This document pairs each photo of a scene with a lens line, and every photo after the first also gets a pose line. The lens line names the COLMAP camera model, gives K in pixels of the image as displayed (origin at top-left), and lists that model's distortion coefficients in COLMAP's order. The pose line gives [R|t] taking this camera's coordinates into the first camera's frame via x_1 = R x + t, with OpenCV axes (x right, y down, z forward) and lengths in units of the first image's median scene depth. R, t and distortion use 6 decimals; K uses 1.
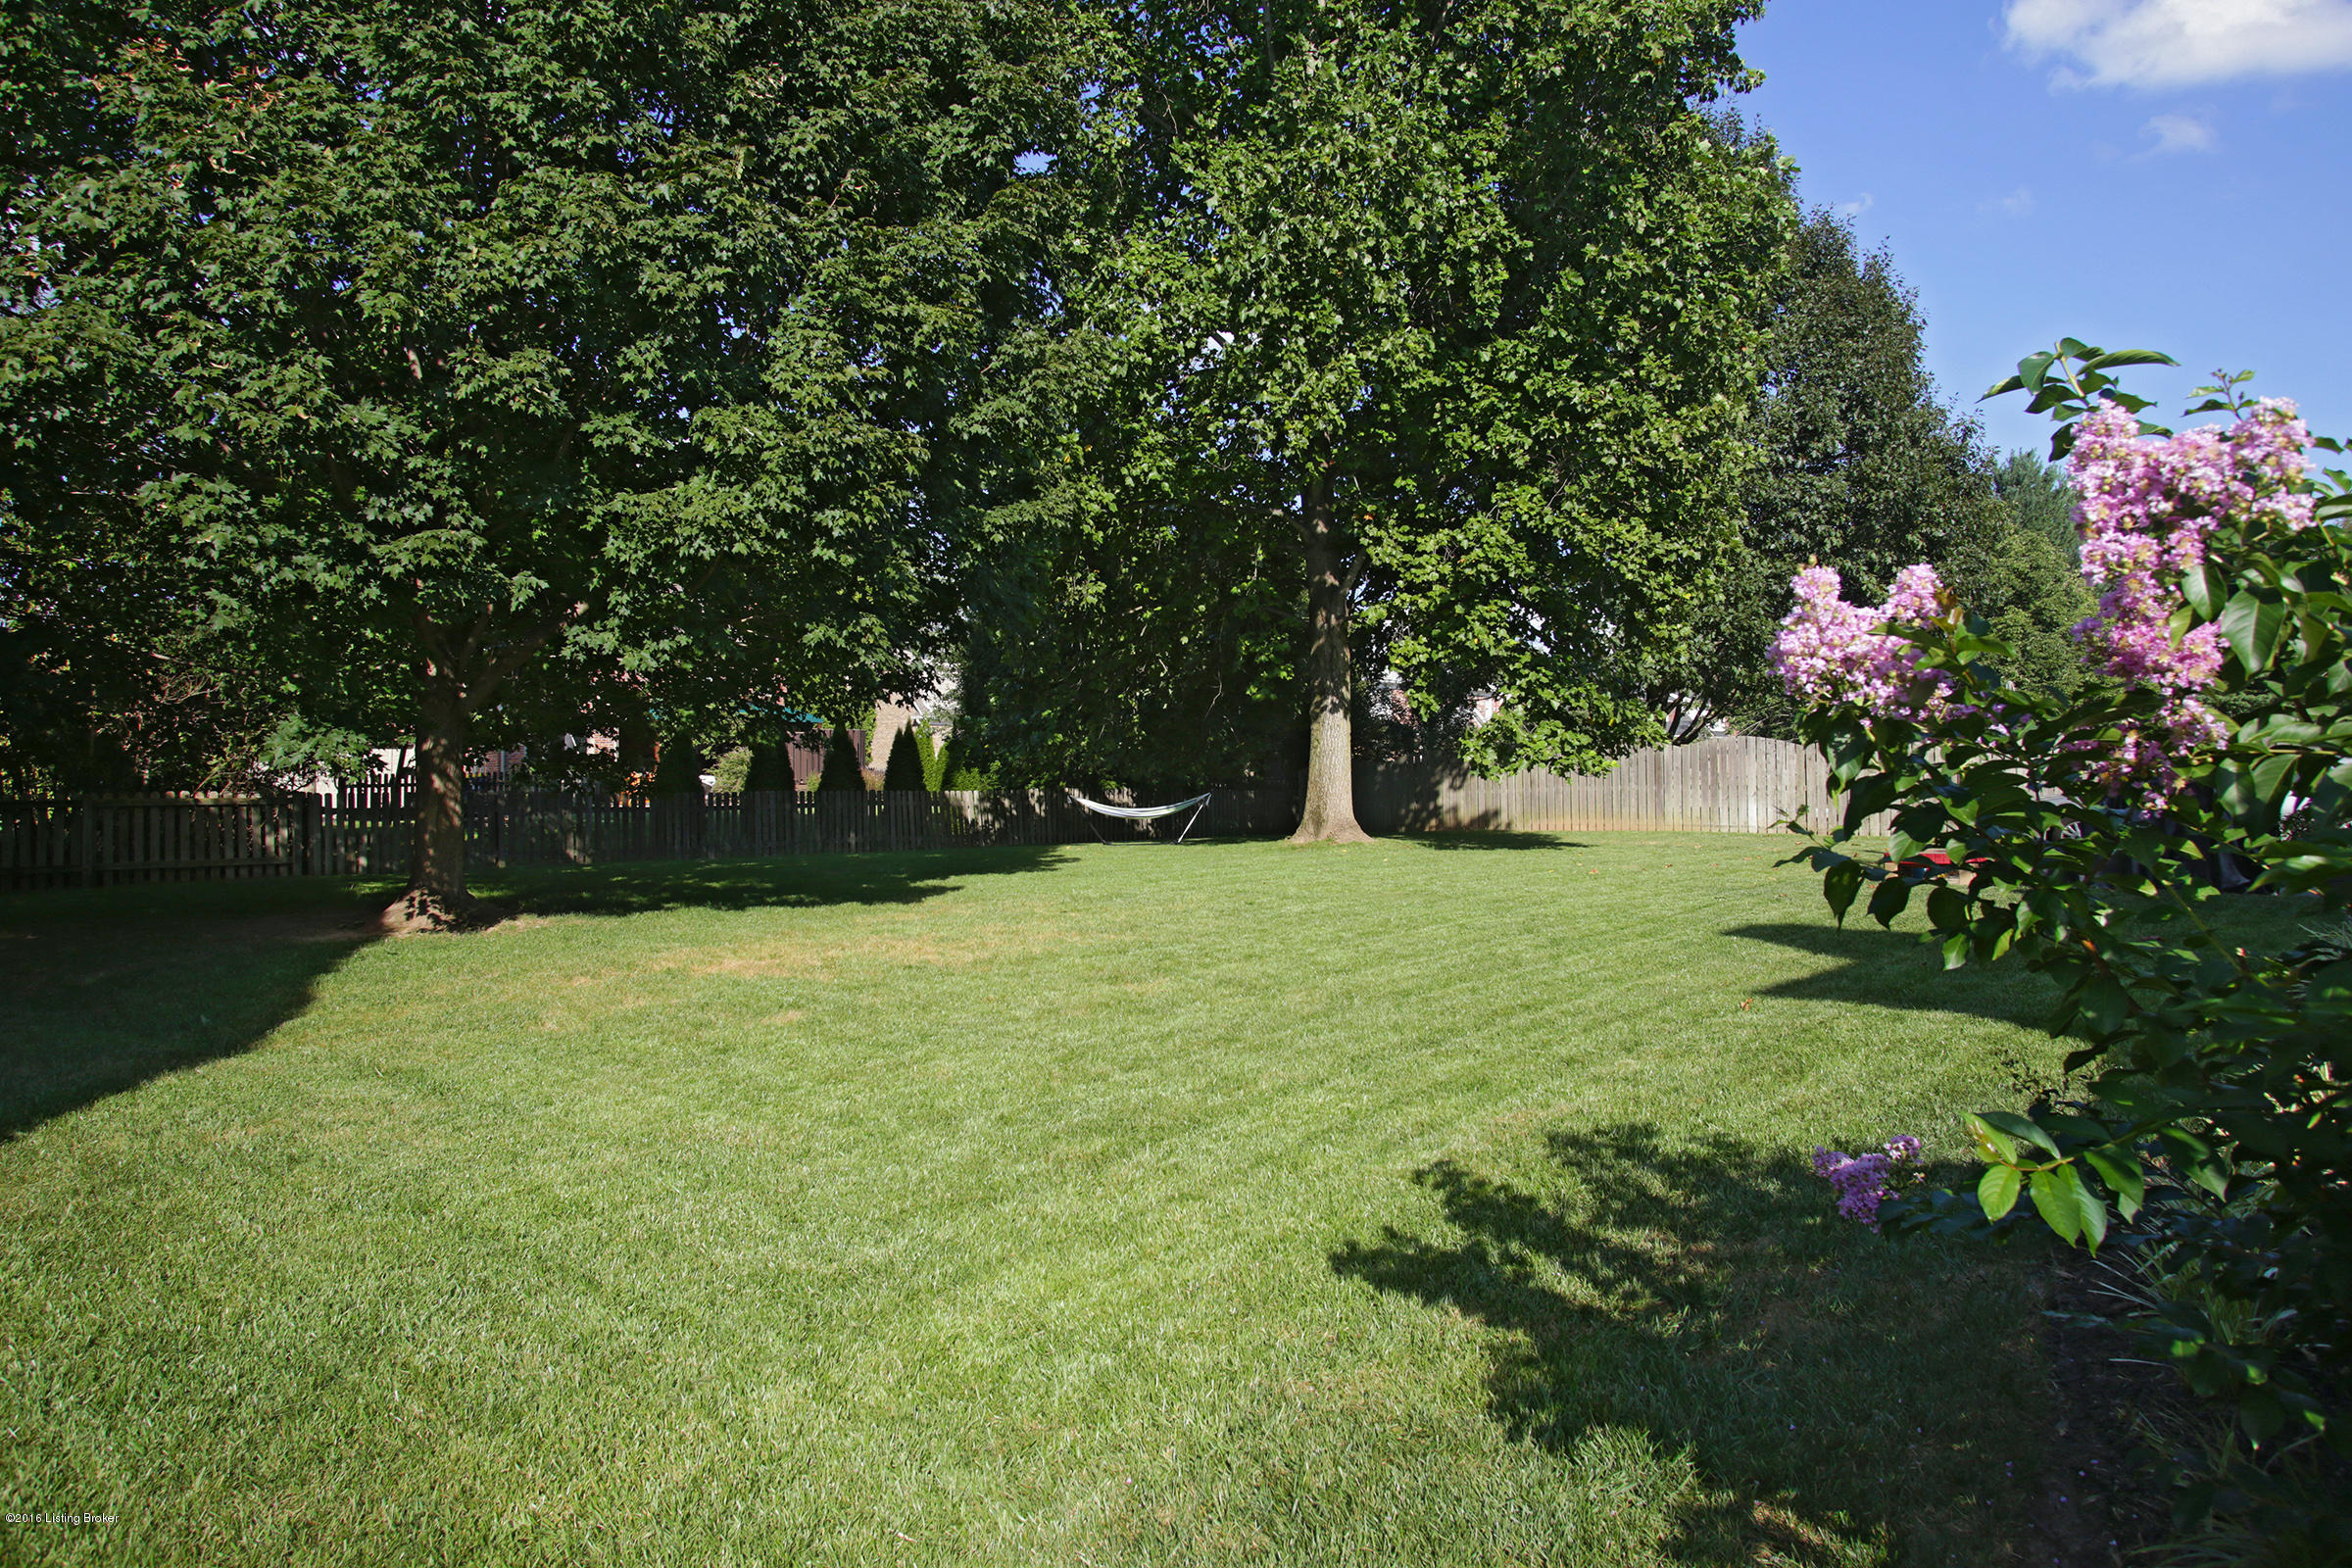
lens RADIAL K [[1465.5, 0, 1177.0], [0, 1465.5, 738.3], [0, 0, 1]] dist [0.002242, -0.031140]
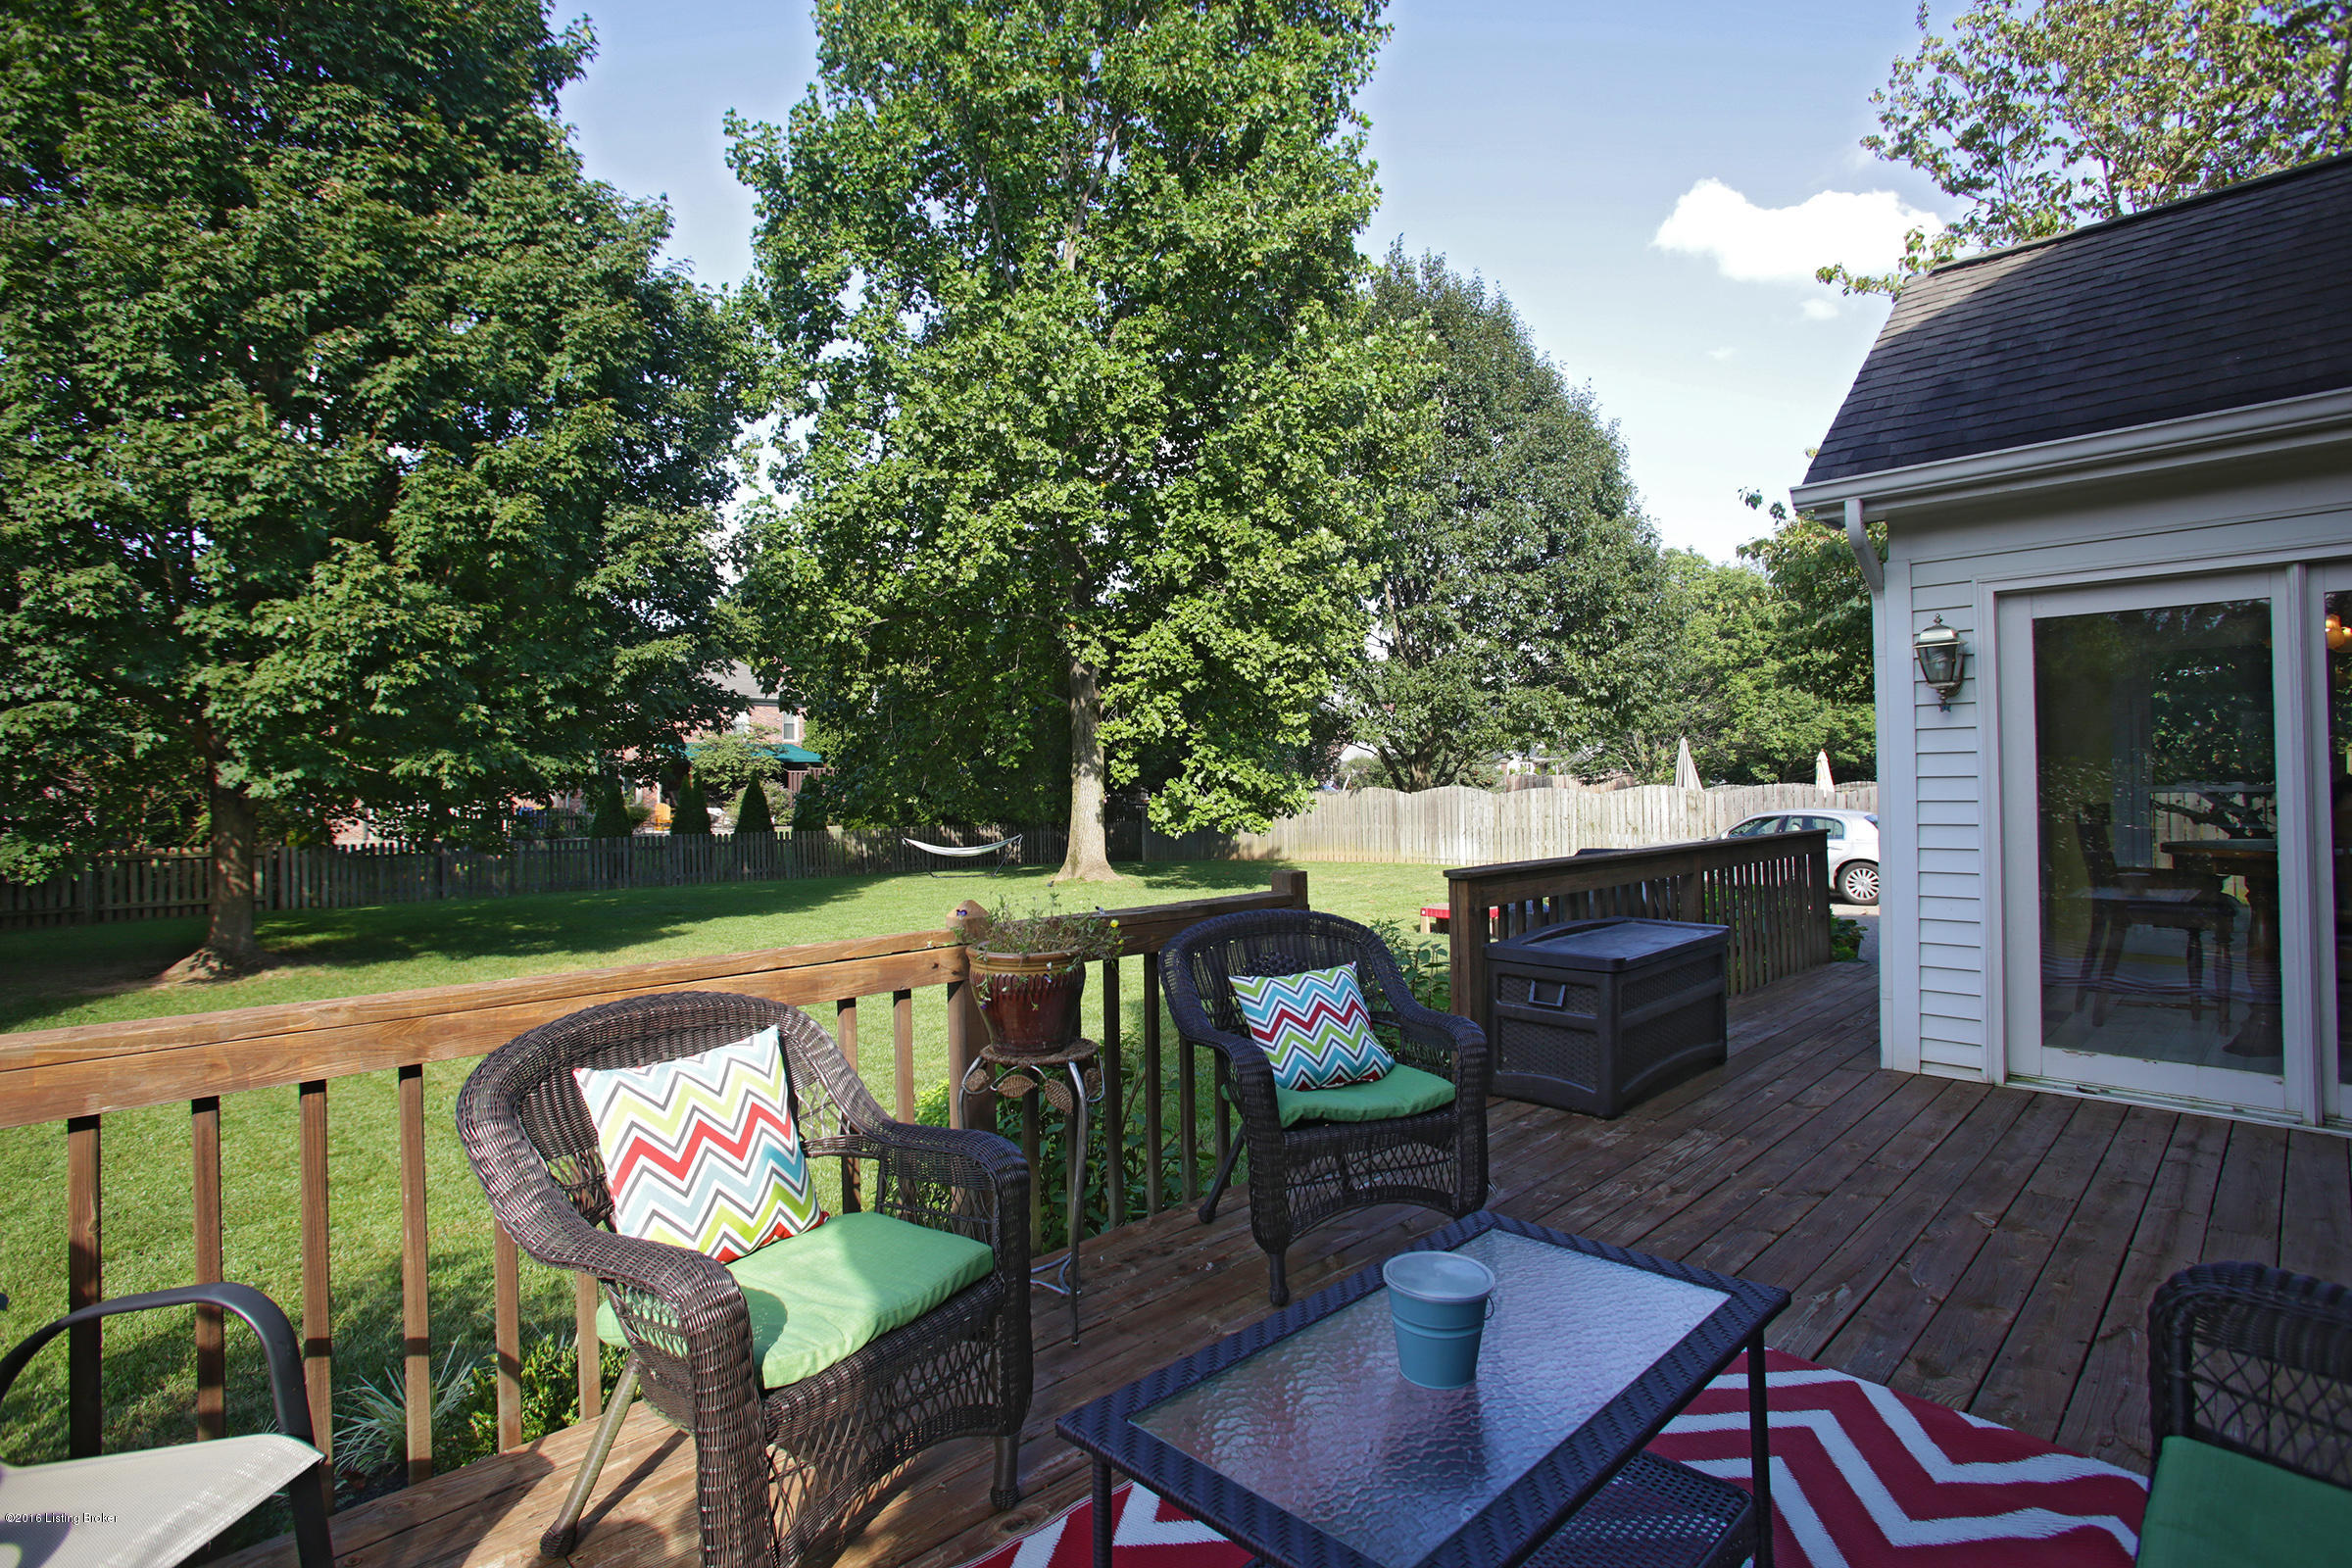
lens RADIAL K [[1156.8, 0, 1161.2], [0, 1156.8, 757.3], [0, 0, 1]] dist [-0.082097, 0.038673]
pose [[0.999025, -0.005517, -0.043805, 0.284093], [0.005698, 0.999976, 0.004006, -0.048860], [0.043782, -0.004252, 0.999032, 0.030171]]
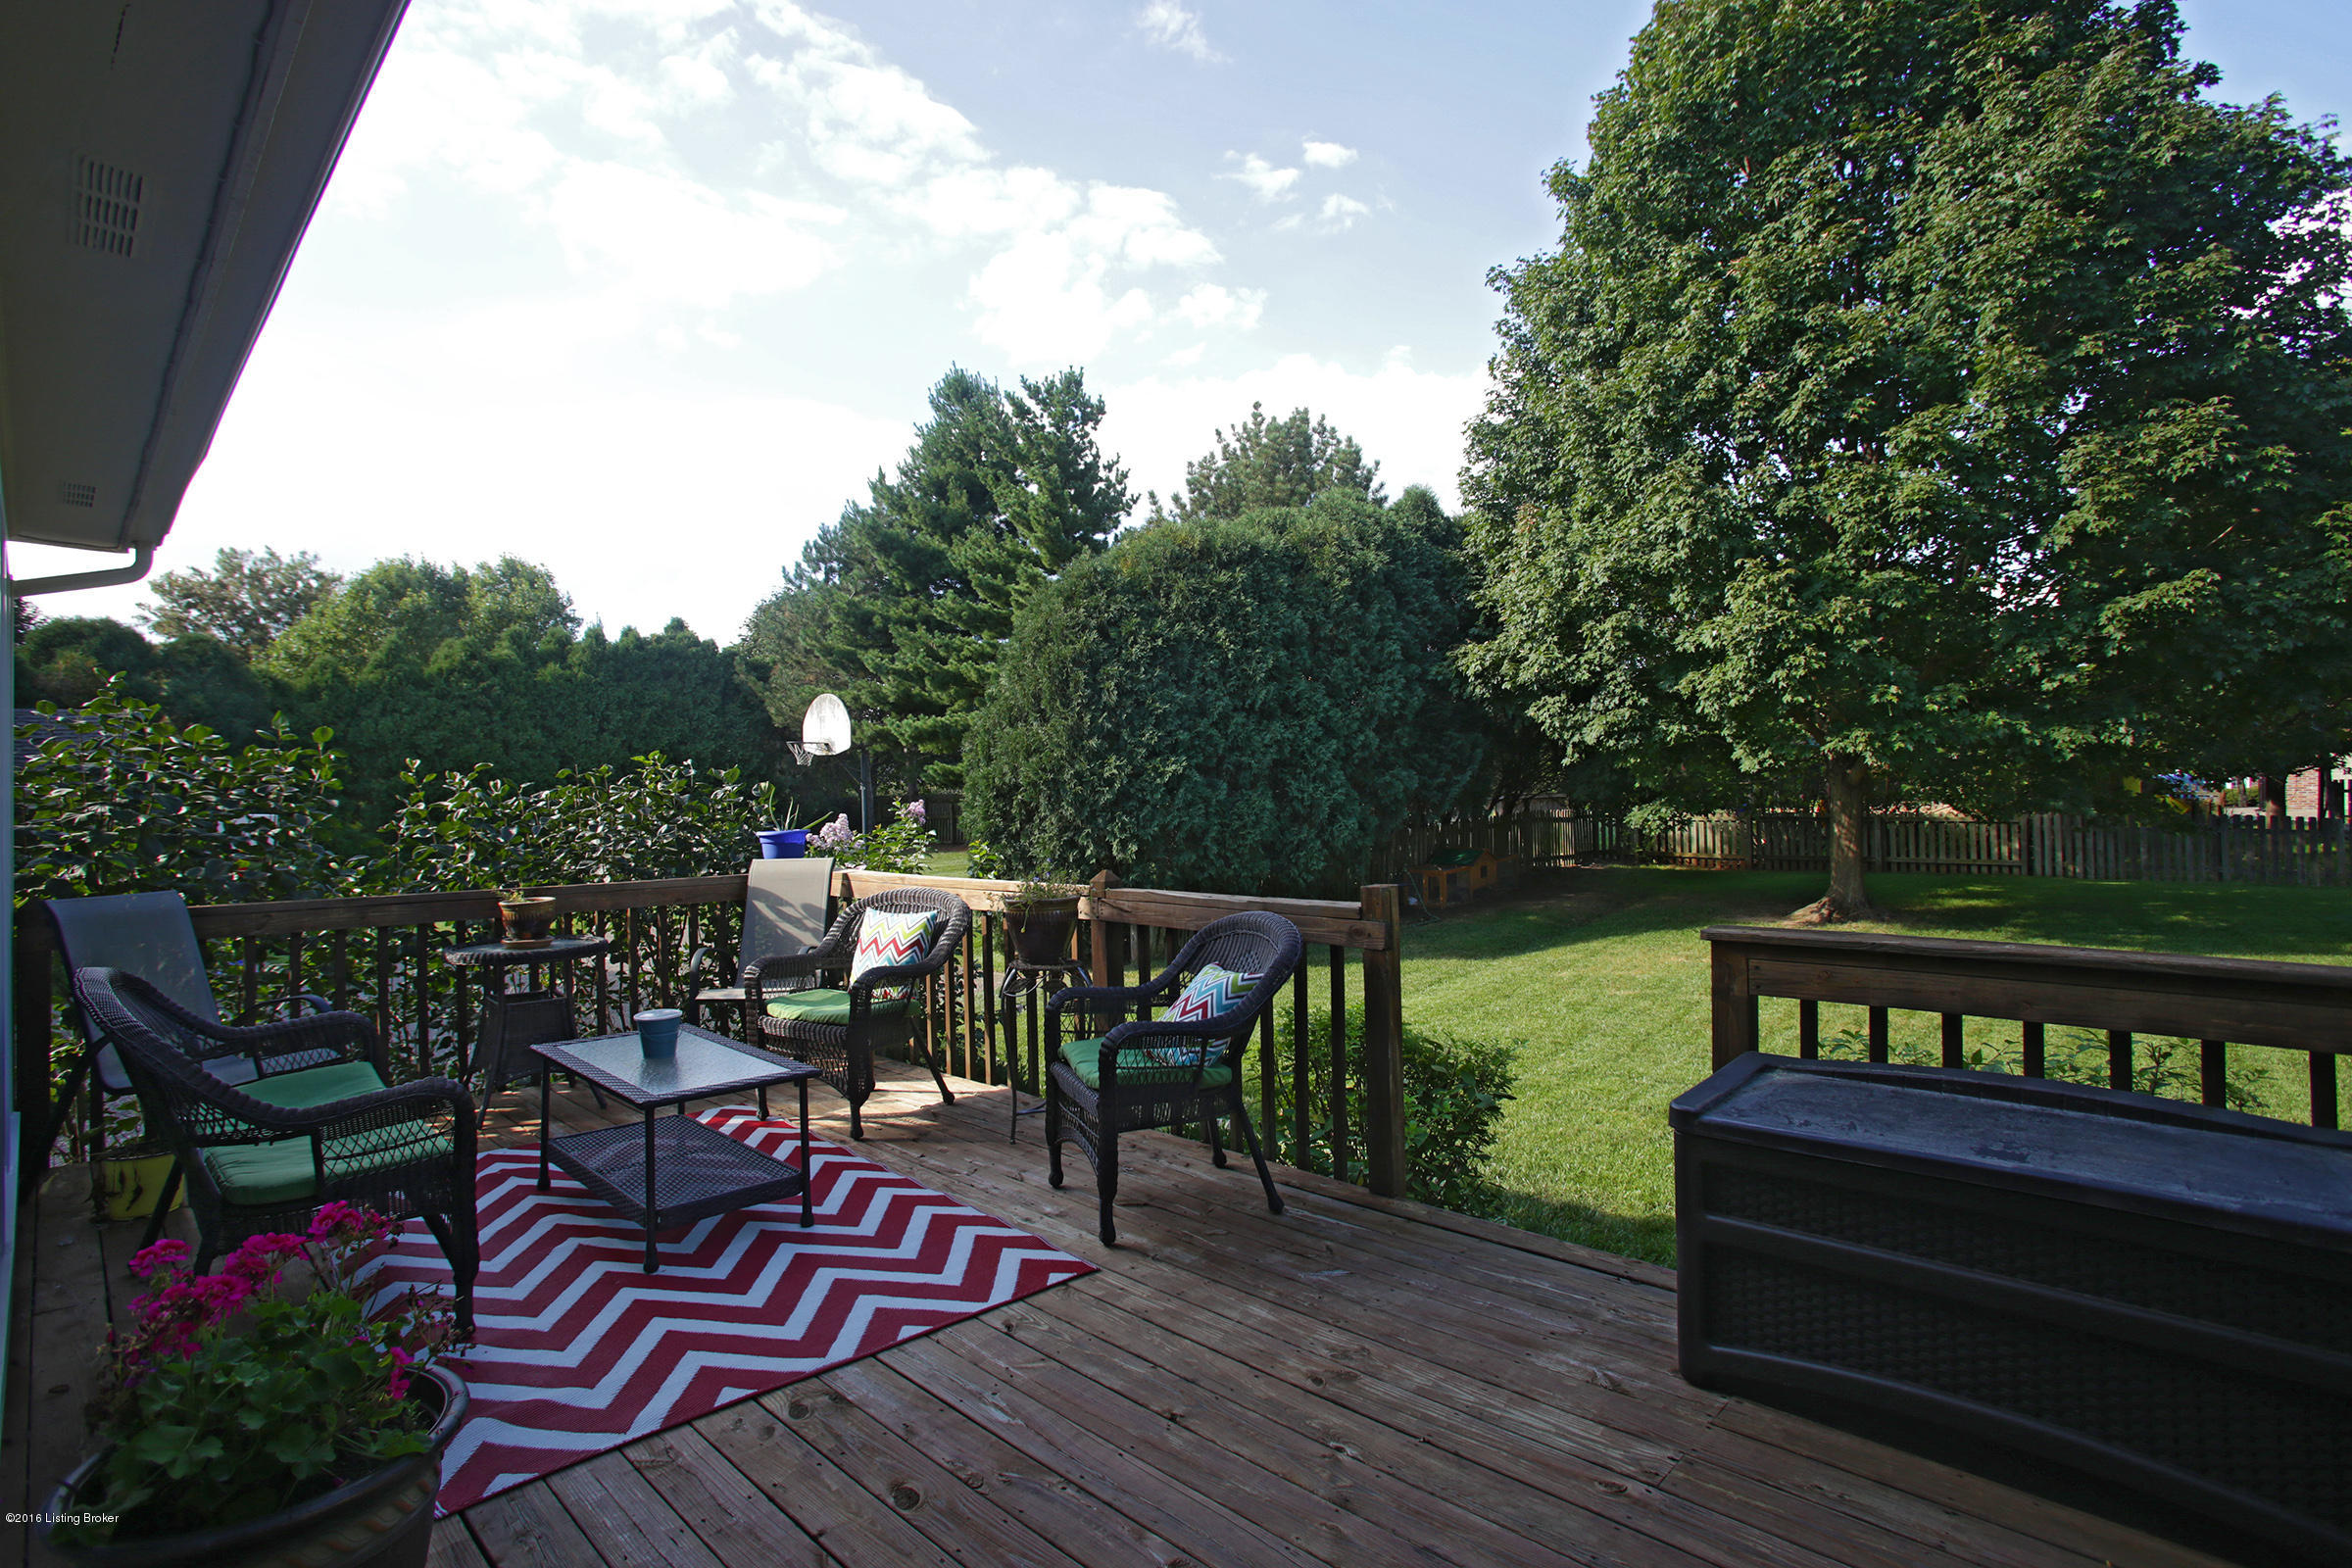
lens RADIAL K [[1156.8, 0, 1161.2], [0, 1156.8, 757.3], [0, 0, 1]] dist [-0.082097, 0.038673]
pose [[-0.015412, -0.010137, -0.999830, 0.524984], [0.046621, 0.998854, -0.010846, -0.049171], [0.998794, -0.046781, -0.014921, 0.229246]]
